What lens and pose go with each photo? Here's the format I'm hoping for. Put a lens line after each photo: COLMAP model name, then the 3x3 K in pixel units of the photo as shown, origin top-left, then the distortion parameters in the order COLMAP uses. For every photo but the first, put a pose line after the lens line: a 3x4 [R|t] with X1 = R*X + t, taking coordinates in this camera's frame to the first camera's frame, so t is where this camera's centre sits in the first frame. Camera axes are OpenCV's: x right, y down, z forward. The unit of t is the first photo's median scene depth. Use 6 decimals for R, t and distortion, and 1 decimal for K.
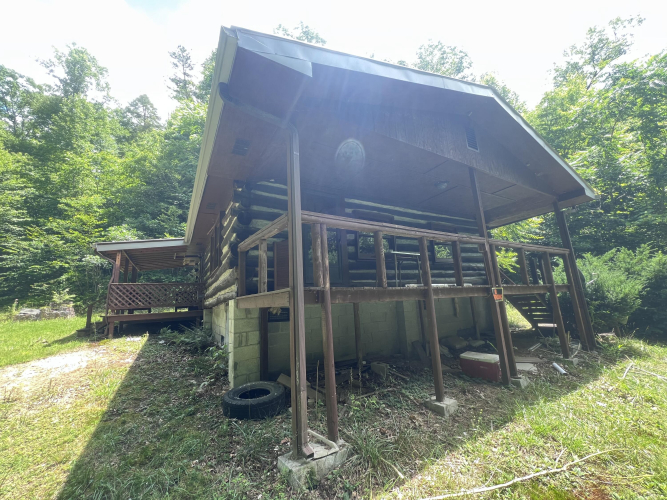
lens RADIAL K [[266.0, 0, 334.3], [0, 266.0, 252.3], [0, 0, 1]] dist [-0.000420, 0.000188]
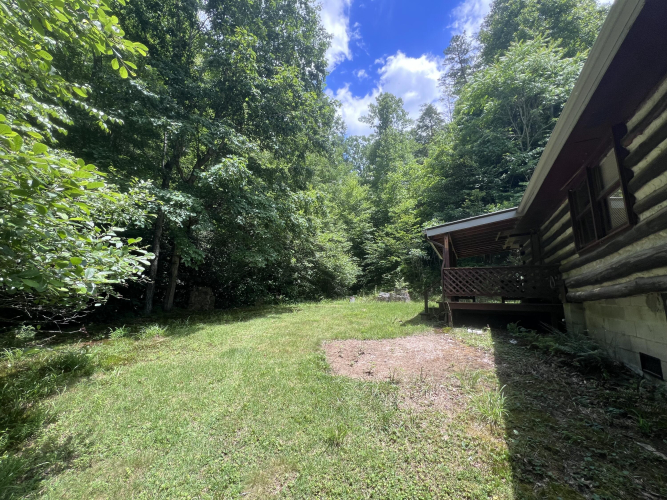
lens RADIAL K [[266.0, 0, 334.3], [0, 266.0, 252.3], [0, 0, 1]] dist [-0.000420, 0.000188]
pose [[0.529848, -0.084890, -0.843834, -0.120823], [0.108204, 0.993613, -0.032016, 0.024412], [0.841162, -0.074343, 0.535649, 0.084159]]
